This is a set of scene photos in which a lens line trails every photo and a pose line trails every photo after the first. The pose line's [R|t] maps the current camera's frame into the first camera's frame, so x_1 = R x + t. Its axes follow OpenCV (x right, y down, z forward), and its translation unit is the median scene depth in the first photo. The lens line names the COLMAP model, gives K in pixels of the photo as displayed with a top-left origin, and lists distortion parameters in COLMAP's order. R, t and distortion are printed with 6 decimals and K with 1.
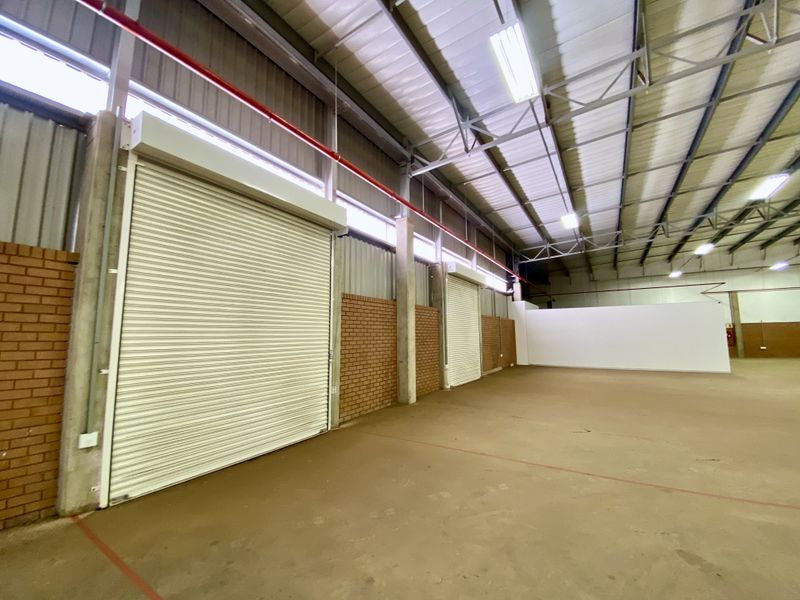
lens RADIAL K [[321.2, 0, 400.0], [0, 321.2, 300.0], [0, 0, 1]] dist [0.021365, -0.021159]
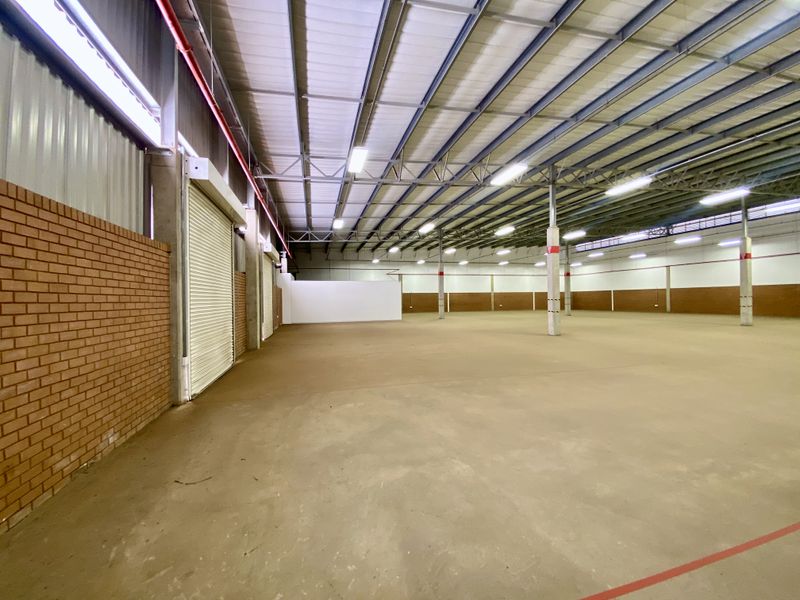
lens RADIAL K [[321.2, 0, 400.0], [0, 321.2, 300.0], [0, 0, 1]] dist [0.021365, -0.021159]
pose [[0.669919, -0.002158, 0.742431, -0.251632], [-0.075833, 0.994567, 0.071316, -0.015448], [-0.738551, -0.104077, 0.666116, -0.155160]]
